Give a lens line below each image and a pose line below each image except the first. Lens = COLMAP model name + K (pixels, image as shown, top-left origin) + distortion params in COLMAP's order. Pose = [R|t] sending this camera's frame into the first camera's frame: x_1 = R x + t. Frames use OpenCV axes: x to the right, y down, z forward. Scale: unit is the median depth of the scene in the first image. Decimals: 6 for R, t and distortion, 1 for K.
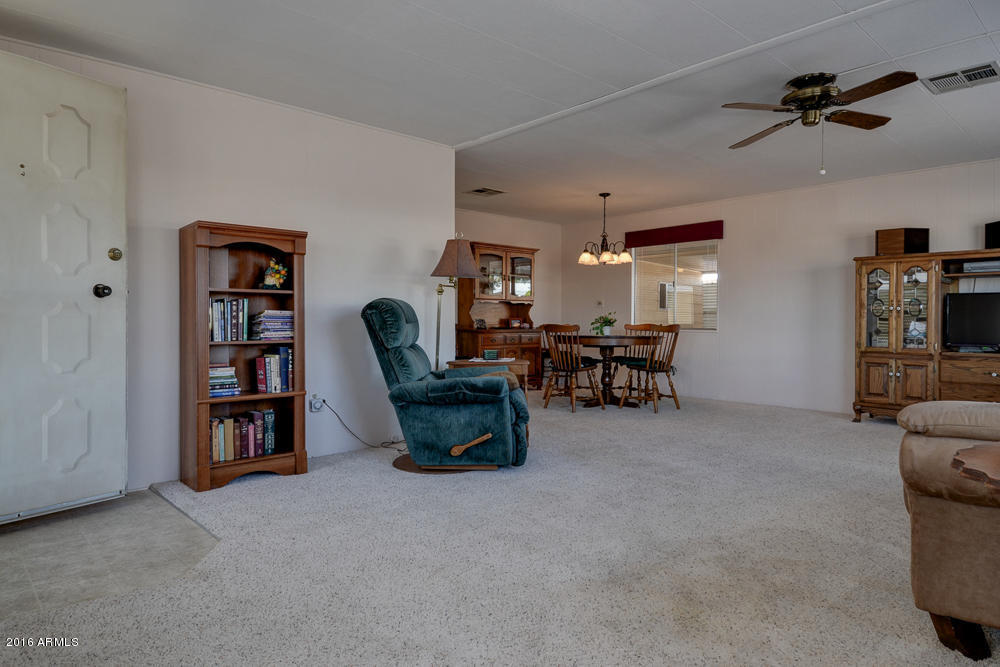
lens RADIAL K [[632.4, 0, 500.8], [0, 632.4, 328.4], [0, 0, 1]] dist [-0.002513, -0.002031]
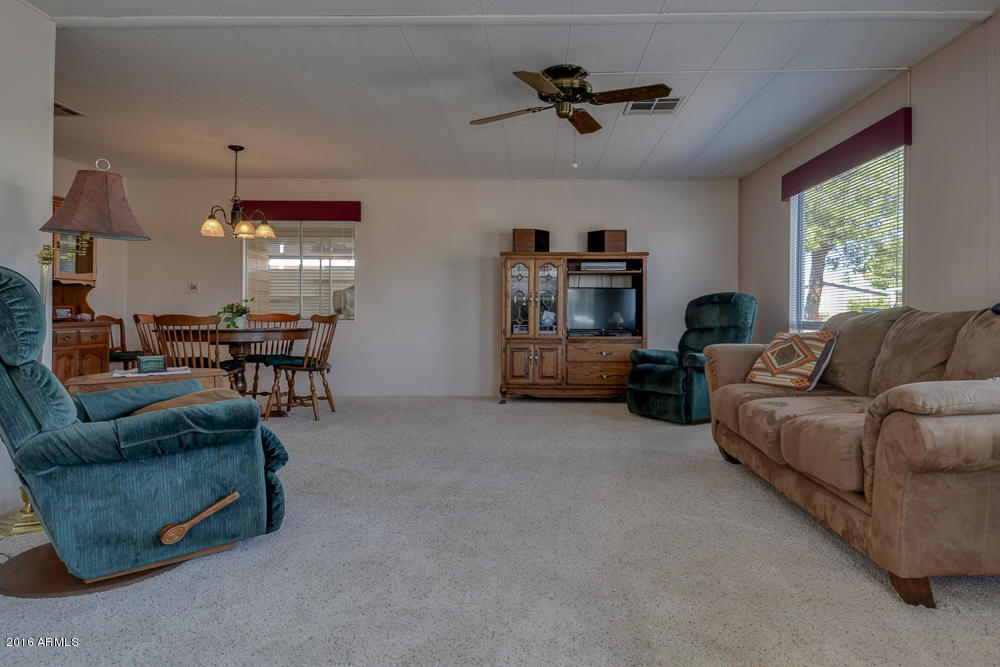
lens RADIAL K [[614.1, 0, 535.7], [0, 614.1, 312.7], [0, 0, 1]] dist [0.057085, -0.068432]
pose [[0.667823, -0.002601, 0.744315, -0.185507], [0.008064, 0.999960, -0.003741, -0.003257], [-0.744276, 0.008500, 0.667818, 0.254251]]
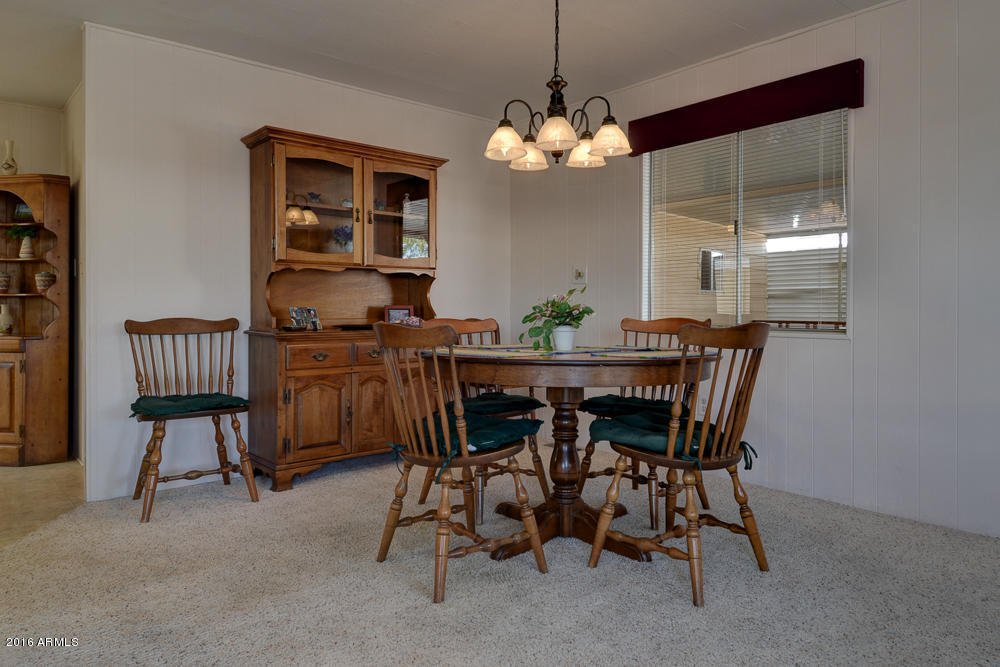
lens RADIAL K [[614.1, 0, 535.7], [0, 614.1, 312.7], [0, 0, 1]] dist [0.057085, -0.068432]
pose [[0.999918, -0.001329, -0.012757, 0.182651], [0.001251, 0.999981, -0.006102, -0.010815], [0.012765, 0.006086, 0.999900, 0.744836]]
